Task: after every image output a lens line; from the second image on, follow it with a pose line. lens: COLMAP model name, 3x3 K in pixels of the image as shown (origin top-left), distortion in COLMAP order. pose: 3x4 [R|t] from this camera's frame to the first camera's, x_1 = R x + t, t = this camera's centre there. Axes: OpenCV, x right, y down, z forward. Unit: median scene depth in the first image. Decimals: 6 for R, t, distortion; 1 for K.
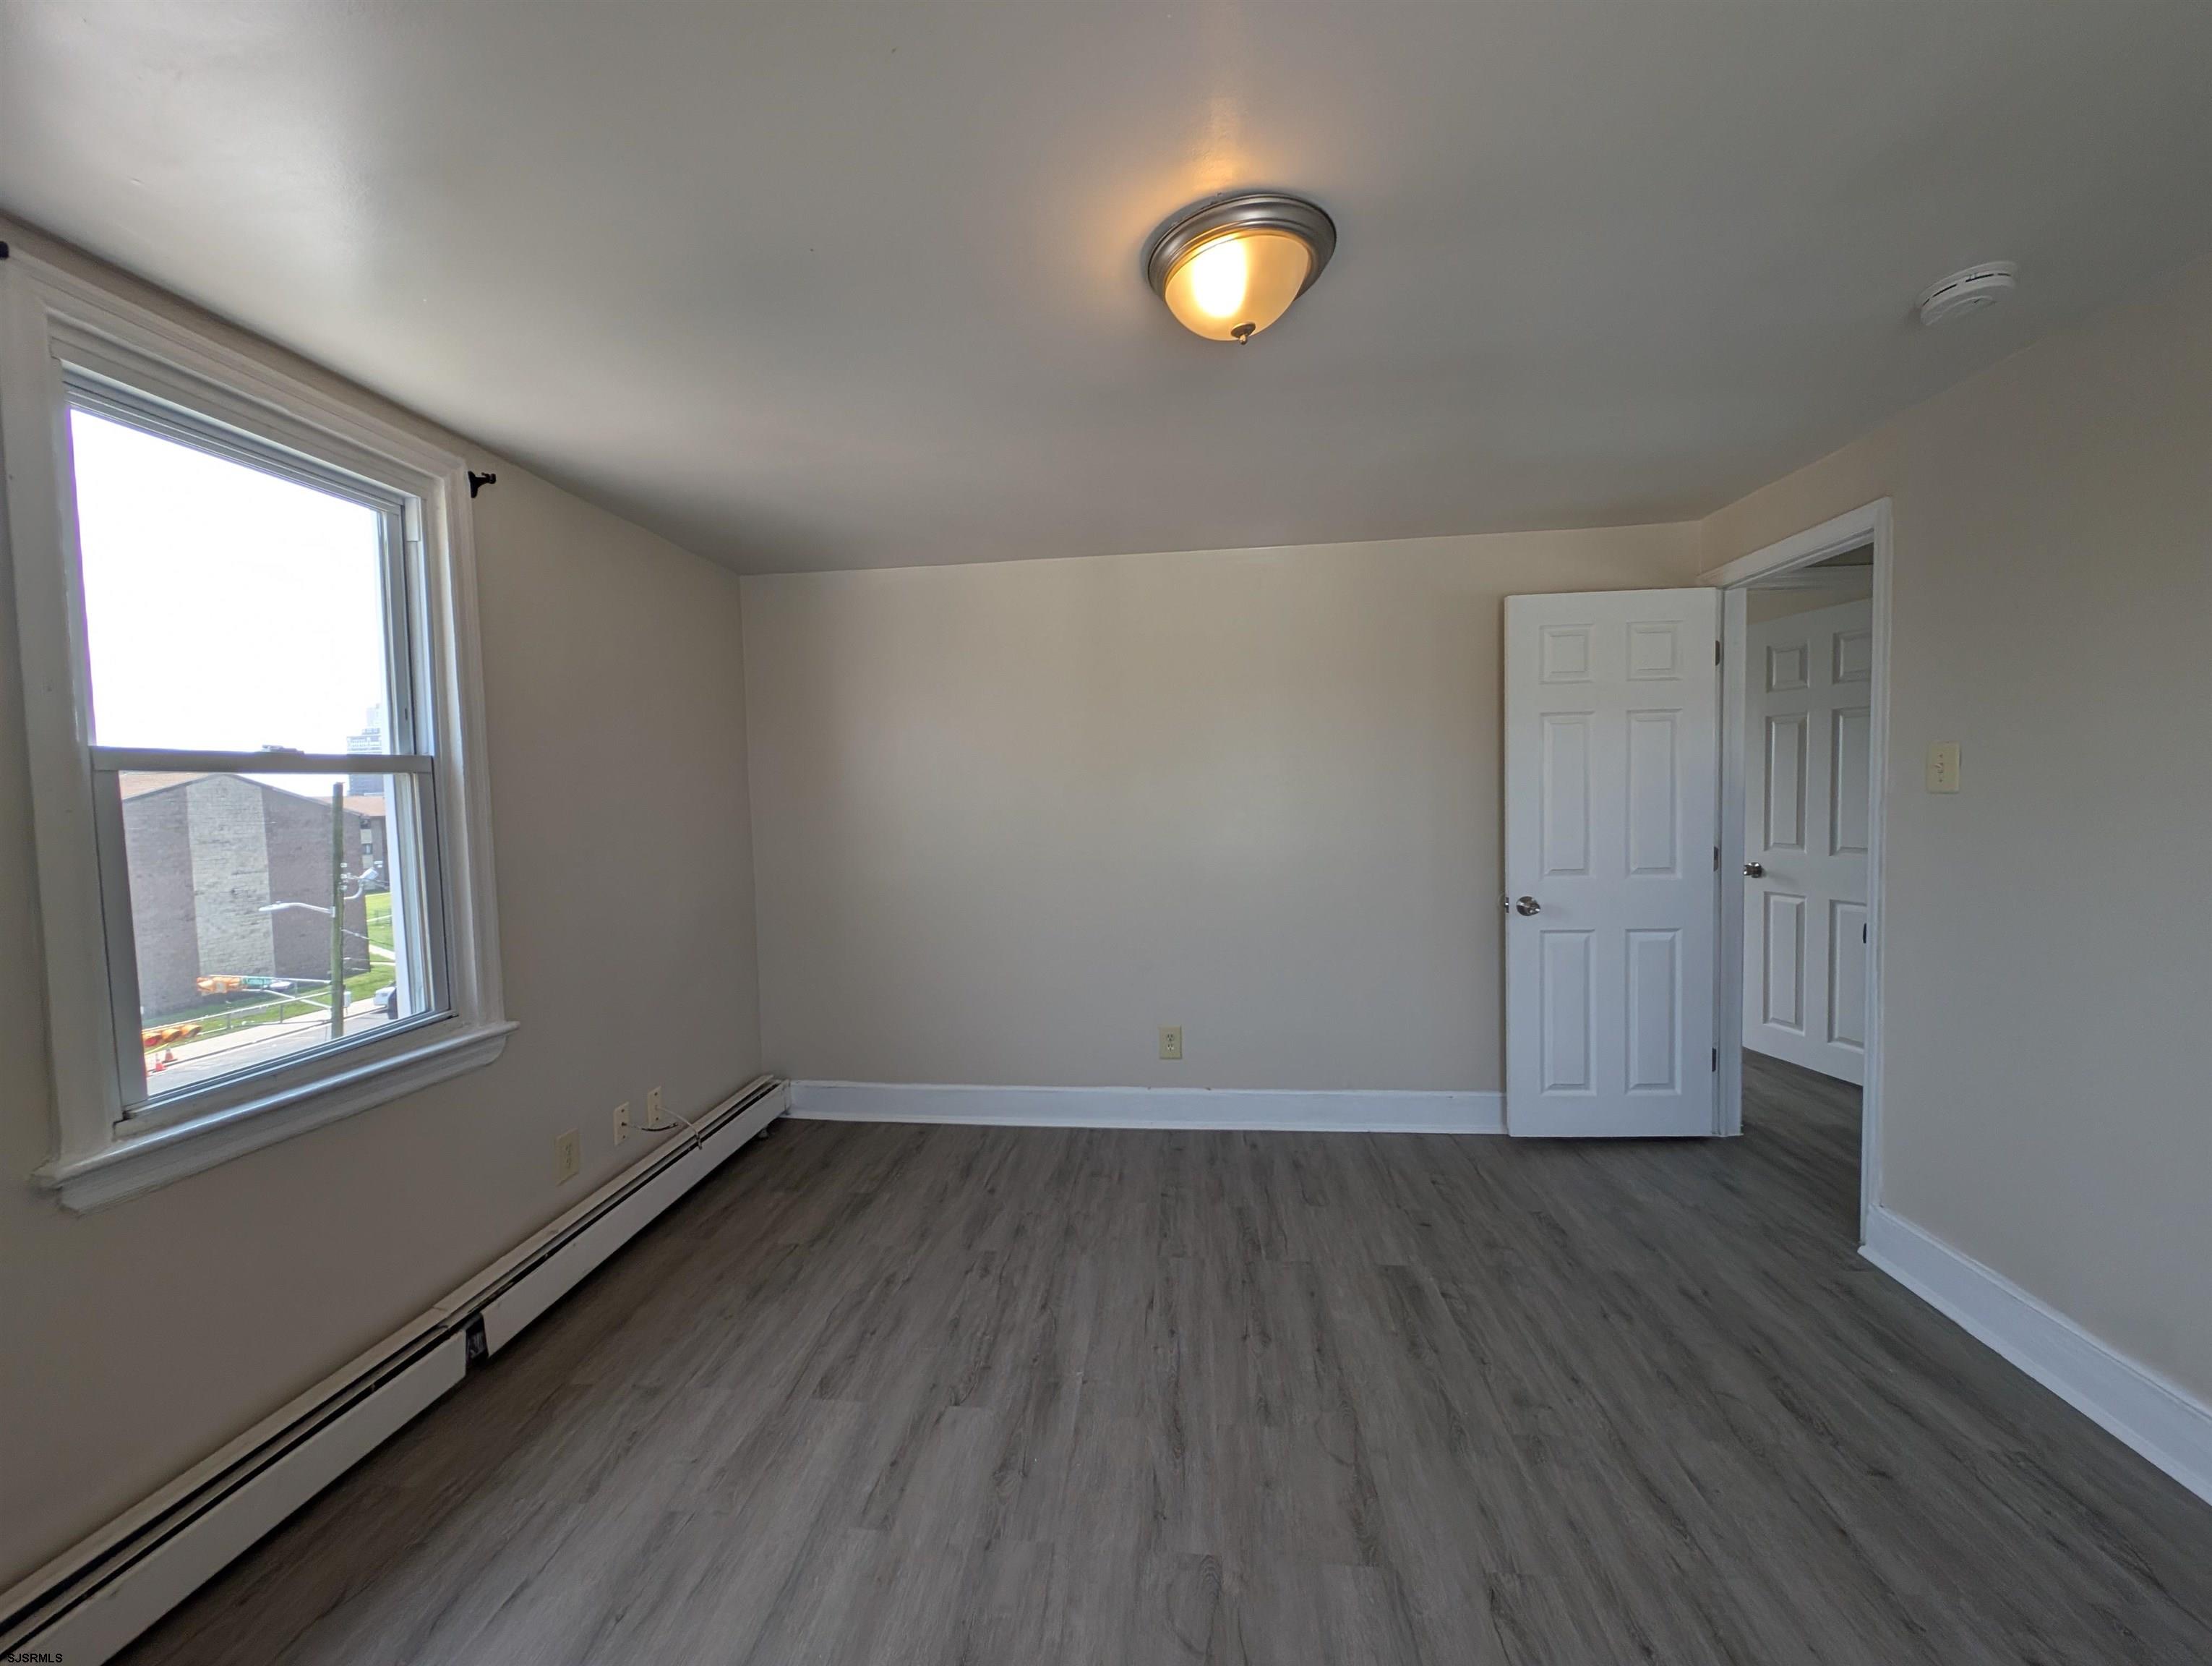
lens RADIAL K [[828.9, 0, 1115.3], [0, 828.9, 841.4], [0, 0, 1]] dist [0.002015, -0.000192]
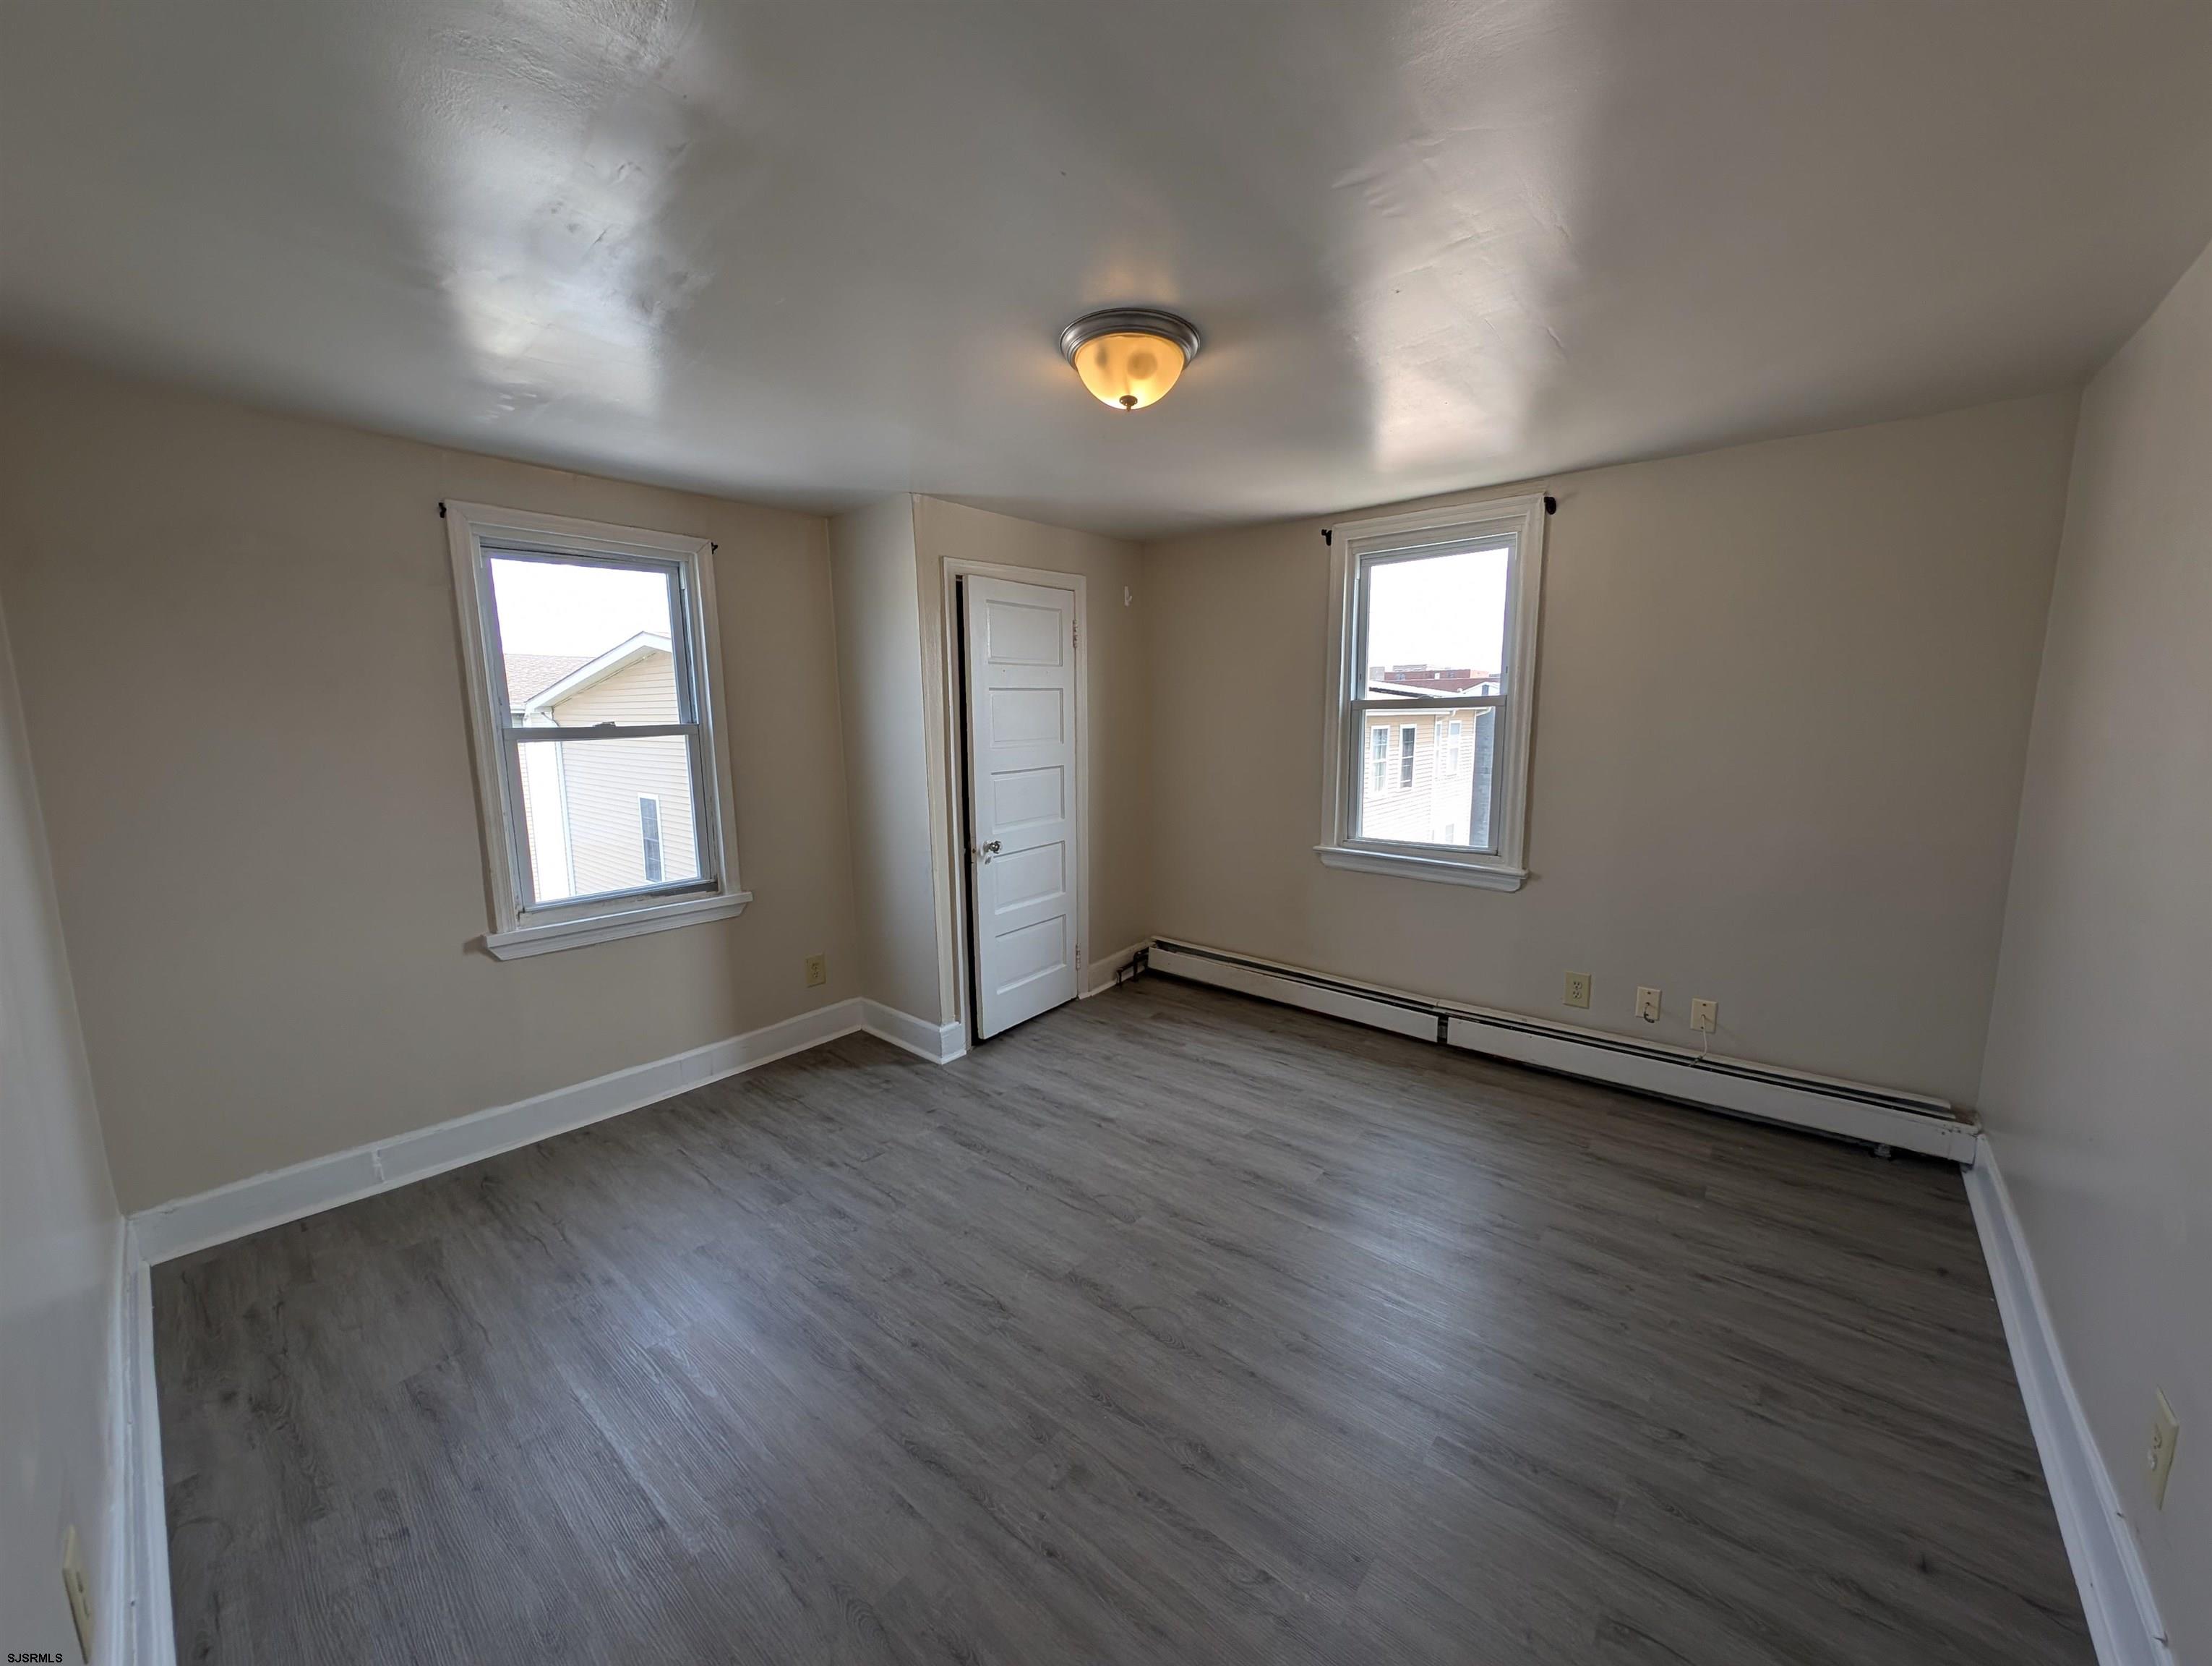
lens RADIAL K [[828.9, 0, 1101.3], [0, 828.9, 835.1], [0, 0, 1]] dist [0.002015, -0.000192]
pose [[-0.579369, 0.146481, -0.801795, 1.089627], [-0.030320, 0.979164, 0.200793, -0.150449], [0.814501, 0.140643, -0.562856, 1.438811]]
